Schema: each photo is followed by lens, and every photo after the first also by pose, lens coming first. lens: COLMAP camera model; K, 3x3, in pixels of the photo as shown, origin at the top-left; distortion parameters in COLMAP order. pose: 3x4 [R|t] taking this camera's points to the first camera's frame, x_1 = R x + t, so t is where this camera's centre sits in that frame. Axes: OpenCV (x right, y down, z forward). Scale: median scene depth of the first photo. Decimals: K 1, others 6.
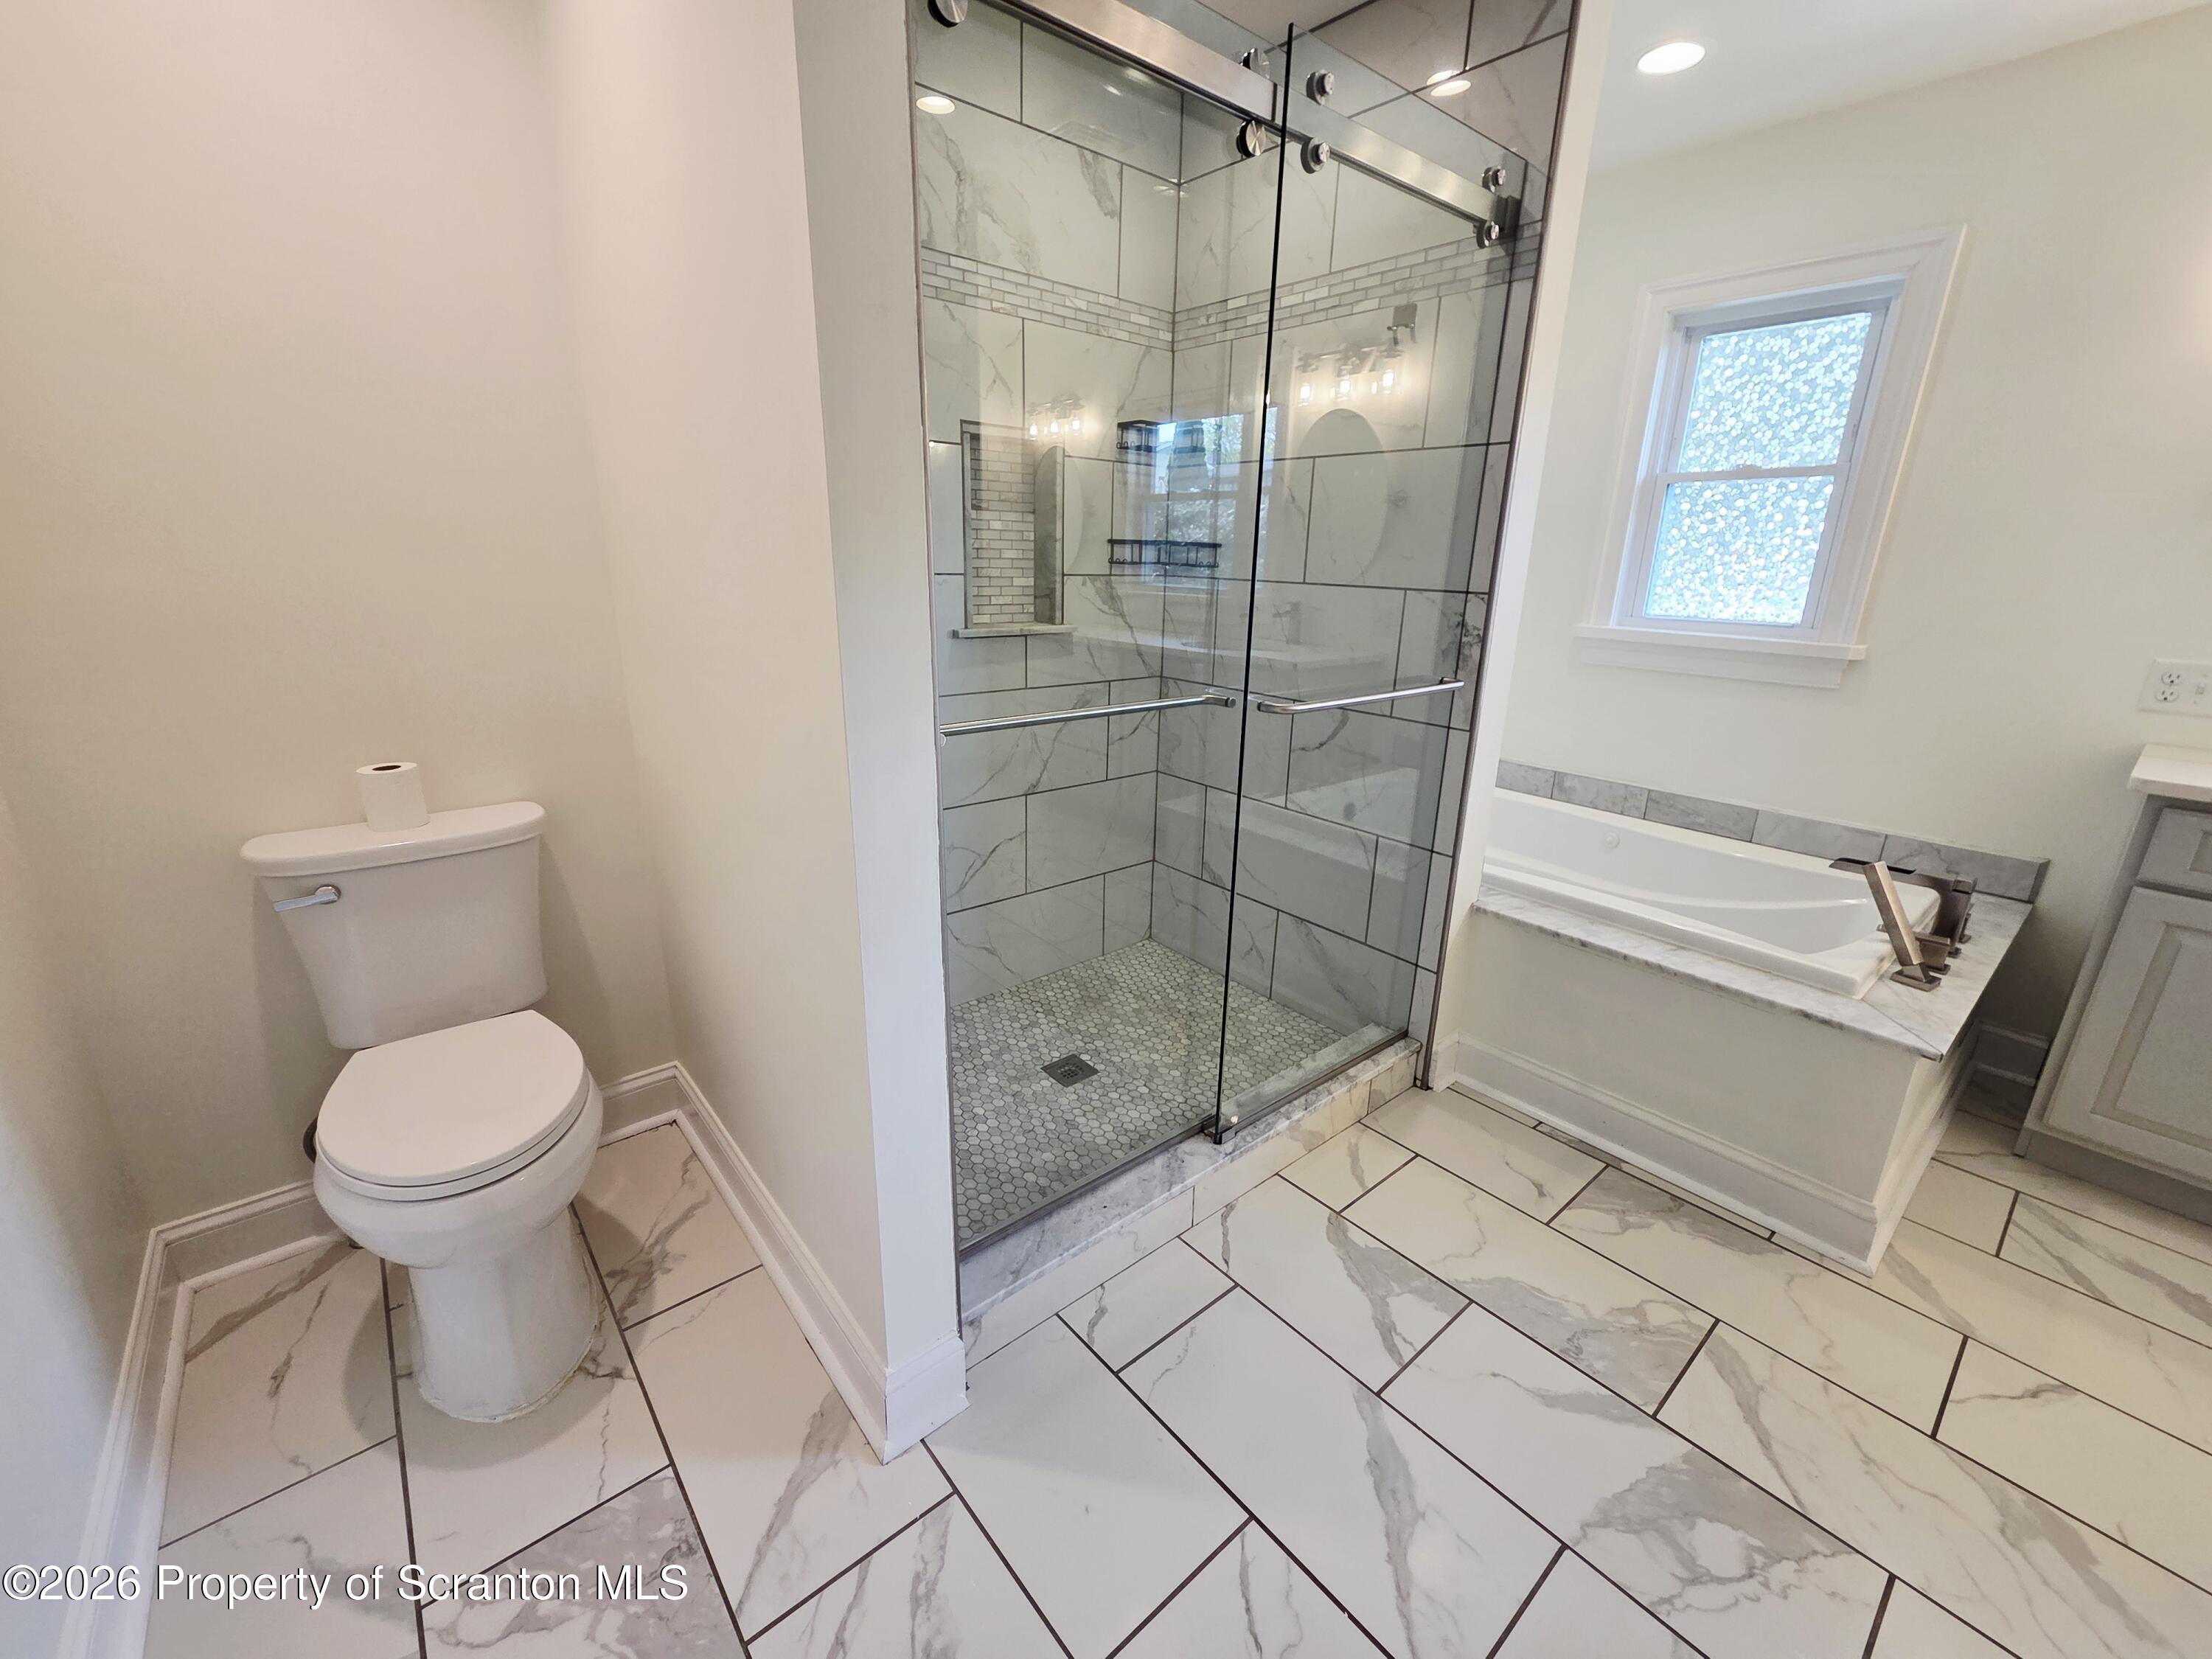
lens RADIAL K [[902.4, 0, 1114.9], [0, 902.4, 830.2], [0, 0, 1]] dist [0.000685, -0.000879]
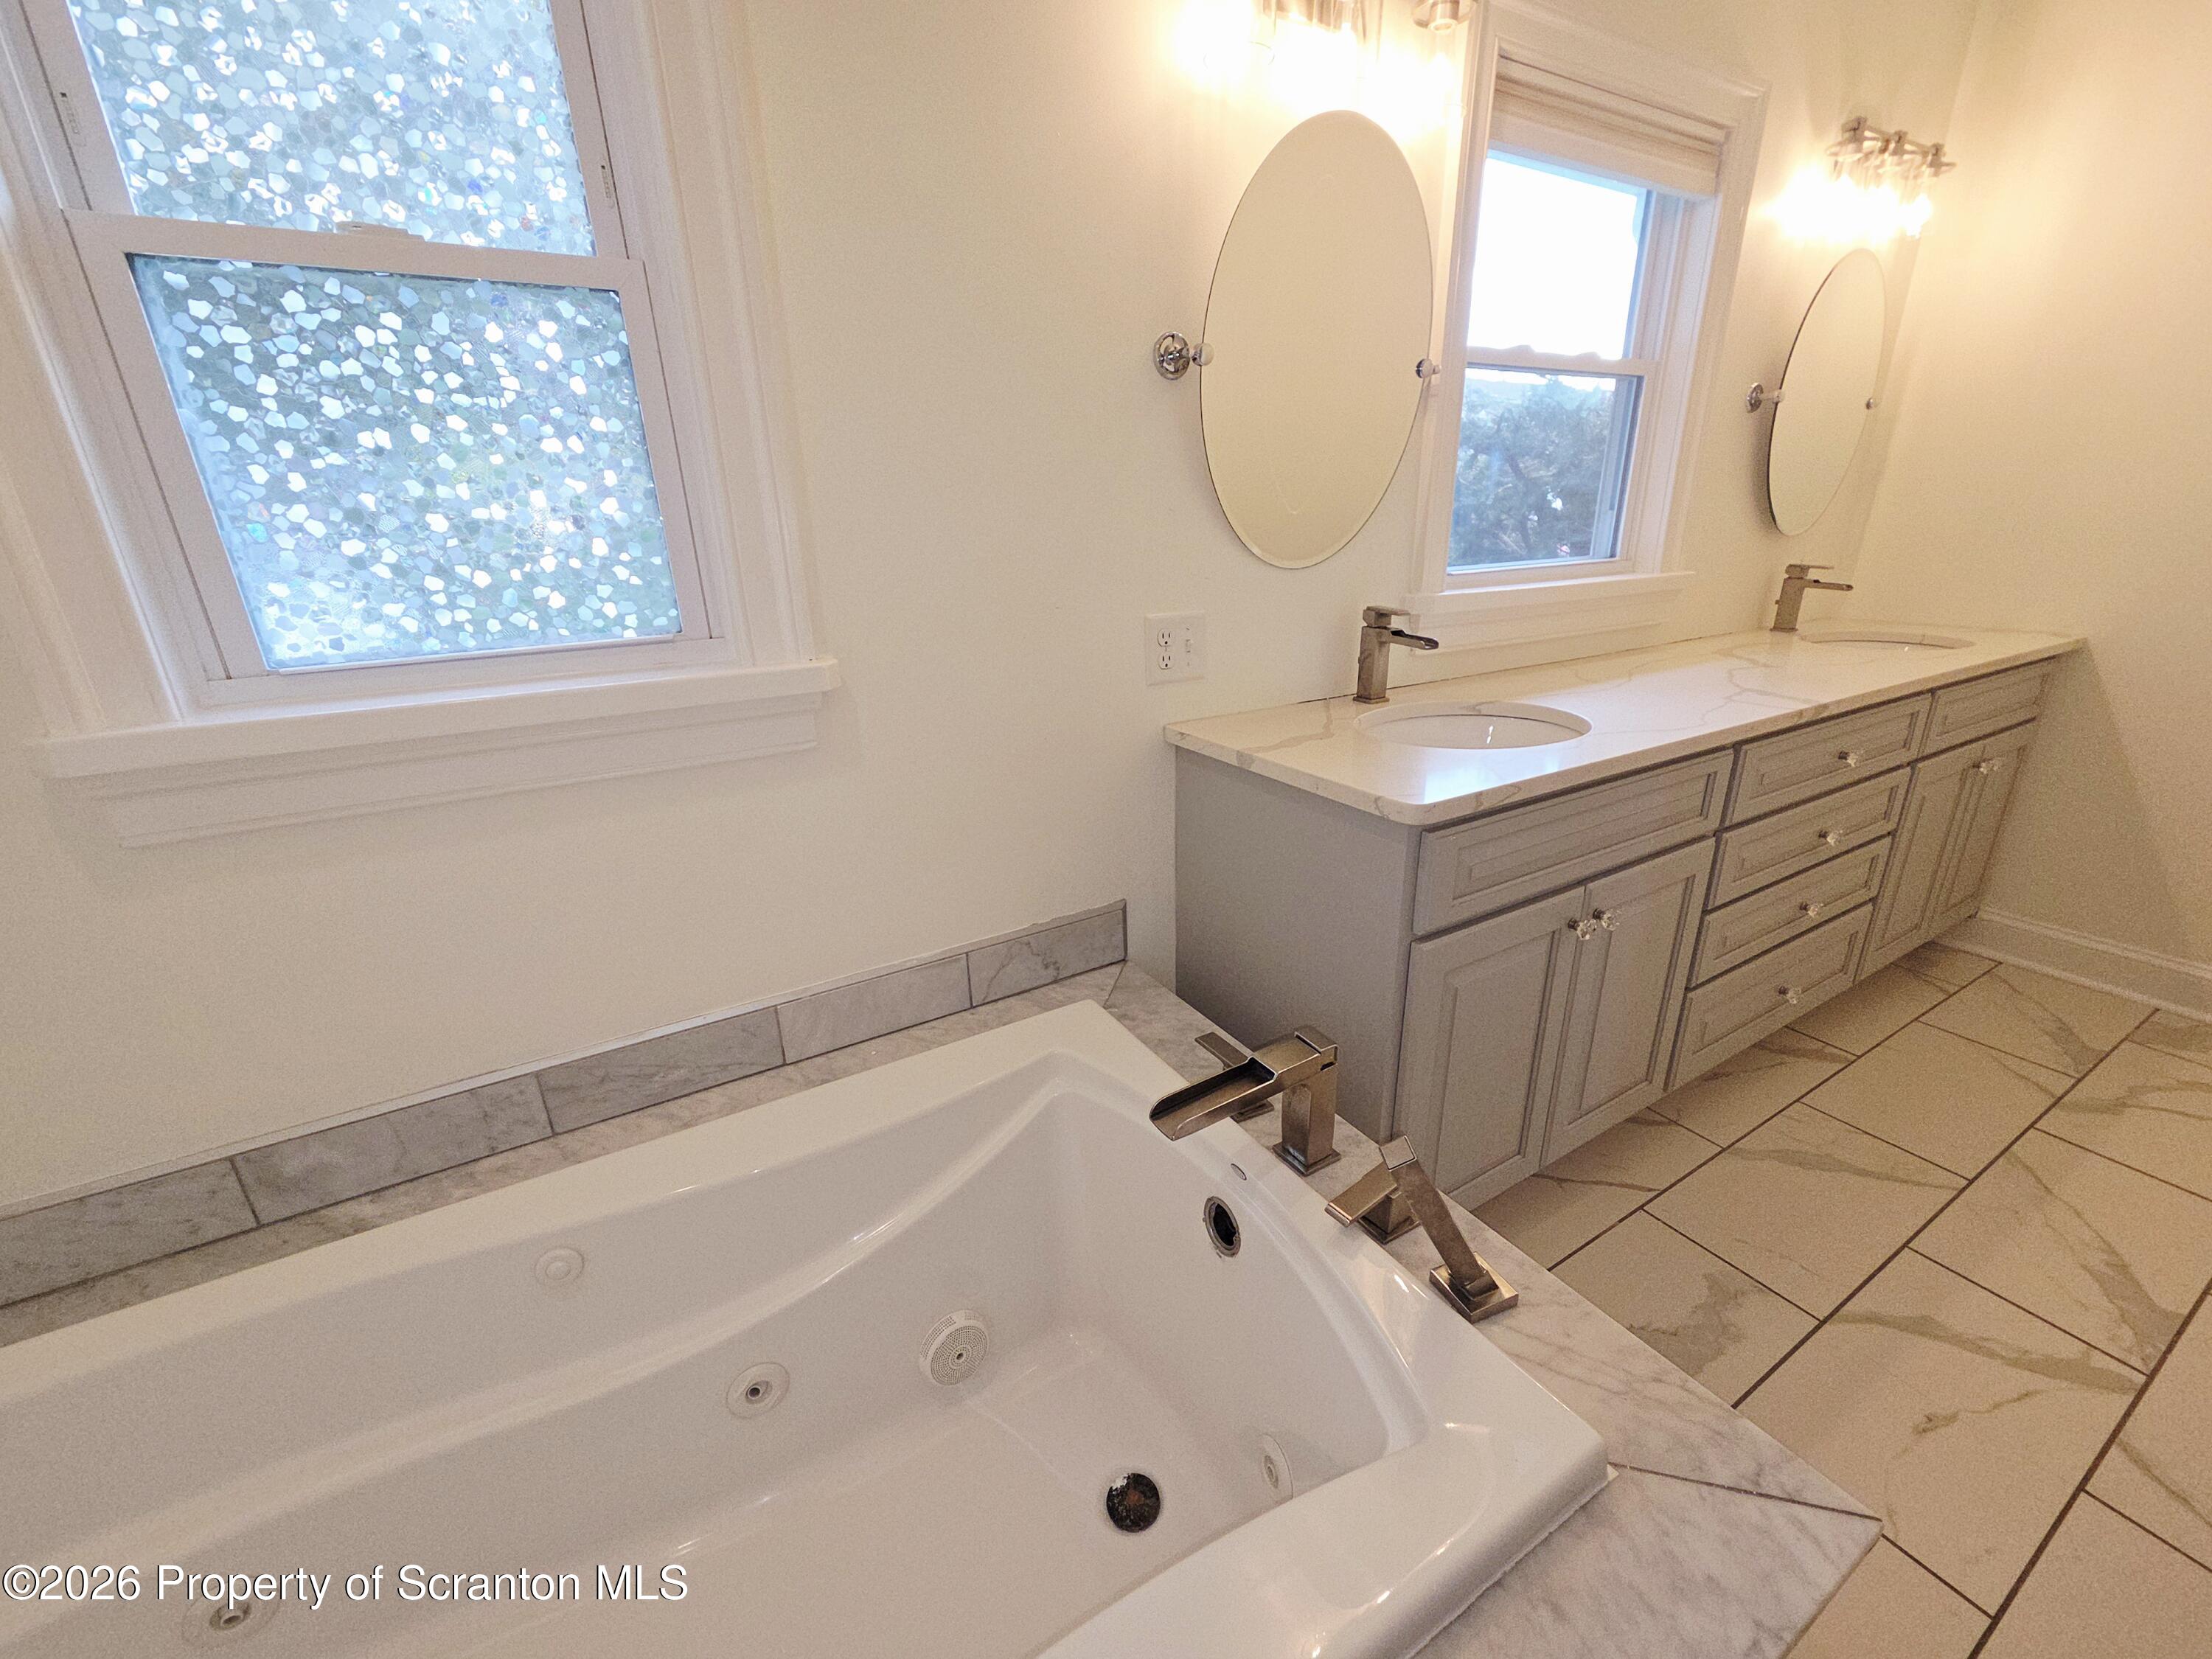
lens RADIAL K [[902.4, 0, 1114.9], [0, 902.4, 830.2], [0, 0, 1]] dist [0.000685, -0.000879]
pose [[0.152792, -0.359169, 0.920680, 0.360976], [0.316738, 0.900272, 0.298643, -0.221587], [-0.936126, 0.245984, 0.251317, 0.762213]]
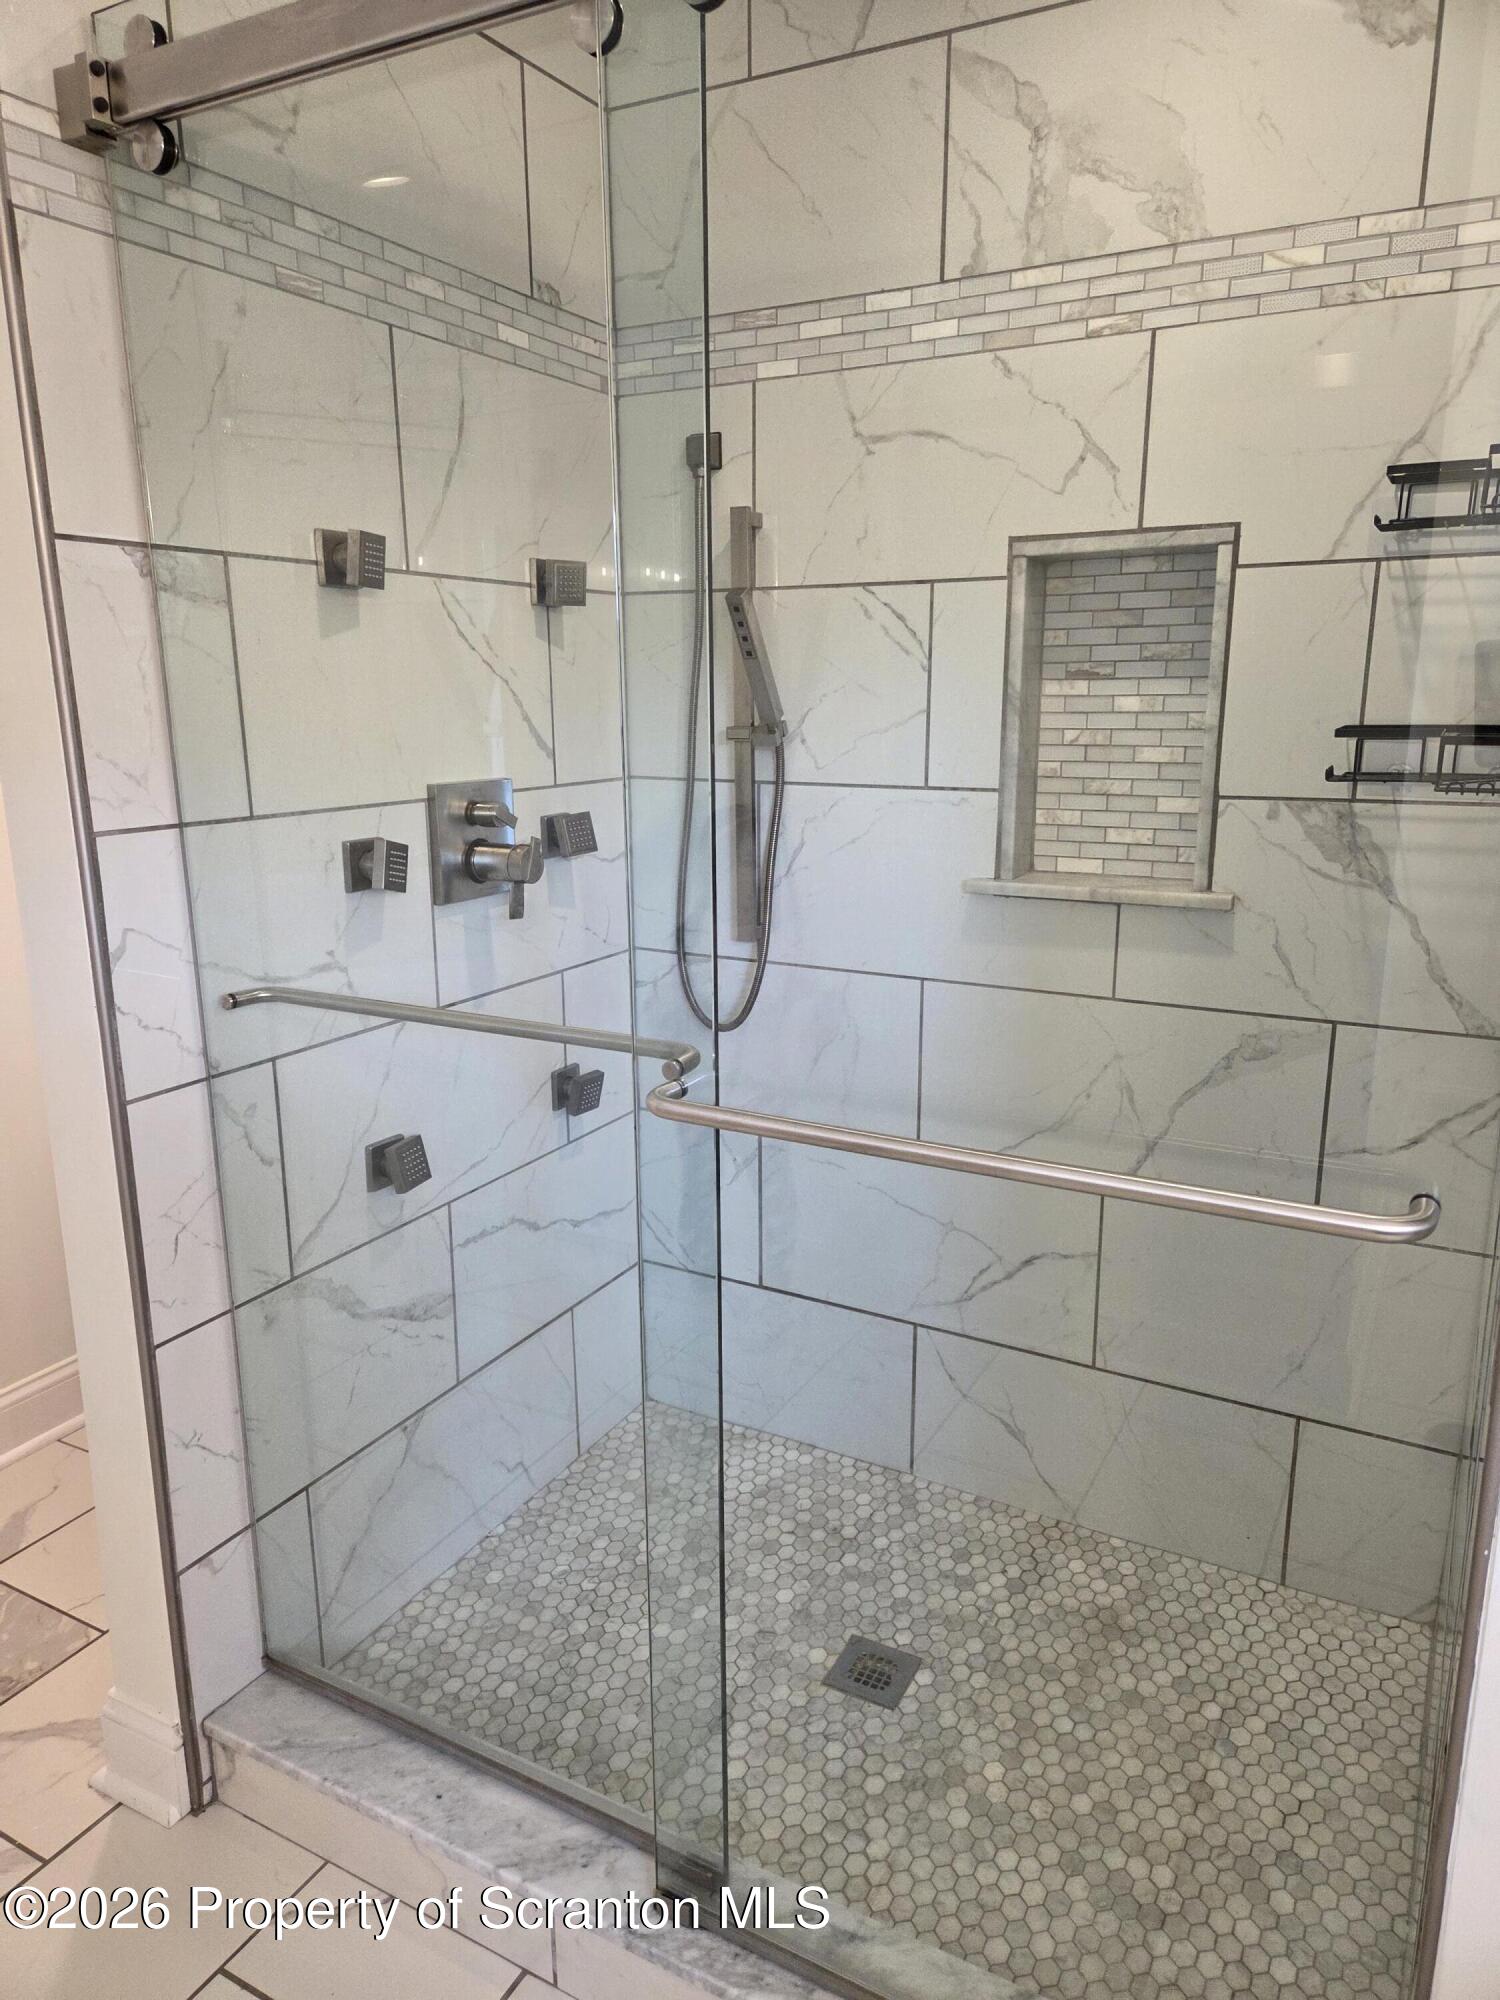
lens RADIAL K [[1328.3, 0, 746.7], [0, 1328.3, 1007.2], [0, 0, 1]] dist [0.063565, -0.051015]
pose [[0.357318, 0.192175, -0.913998, 0.566744], [-0.262049, 0.959923, 0.099386, -0.176758], [0.896468, 0.204000, 0.393357, 0.496274]]
